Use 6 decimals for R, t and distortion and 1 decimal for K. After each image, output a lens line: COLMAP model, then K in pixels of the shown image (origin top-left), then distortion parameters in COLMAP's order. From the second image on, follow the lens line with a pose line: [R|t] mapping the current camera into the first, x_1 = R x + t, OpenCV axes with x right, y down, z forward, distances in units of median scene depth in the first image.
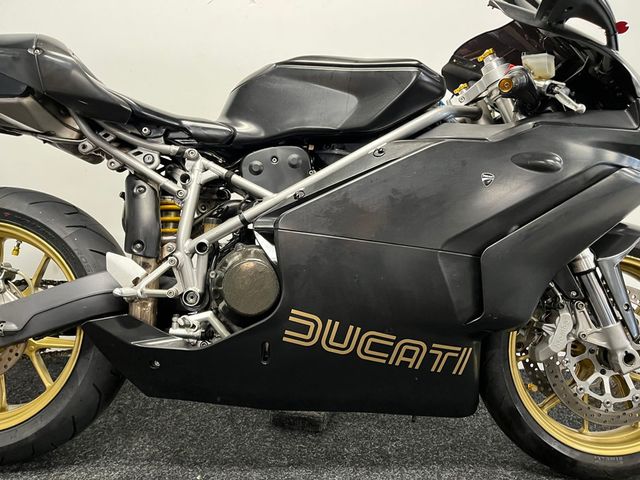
lens RADIAL K [[482.7, 0, 317.6], [0, 482.7, 240.8], [0, 0, 1]] dist [0.076870, -0.126145]
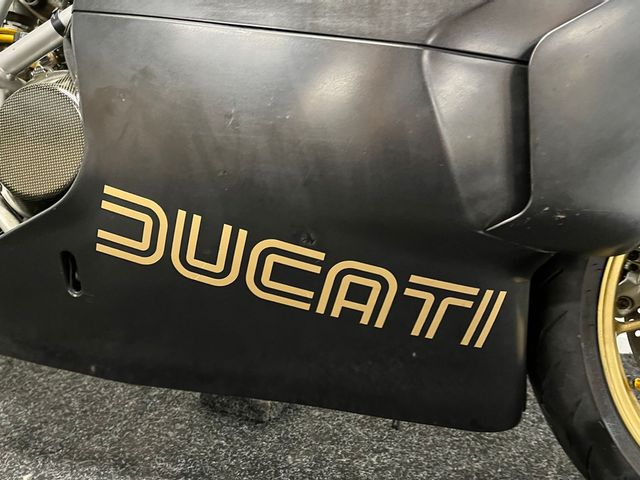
lens RADIAL K [[482.7, 0, 317.6], [0, 482.7, 240.8], [0, 0, 1]] dist [0.076870, -0.126145]
pose [[0.981517, 0.039666, -0.187219, 0.235246], [-0.027568, 0.997386, 0.066786, 0.152313], [0.189379, -0.060390, 0.980045, 0.542313]]
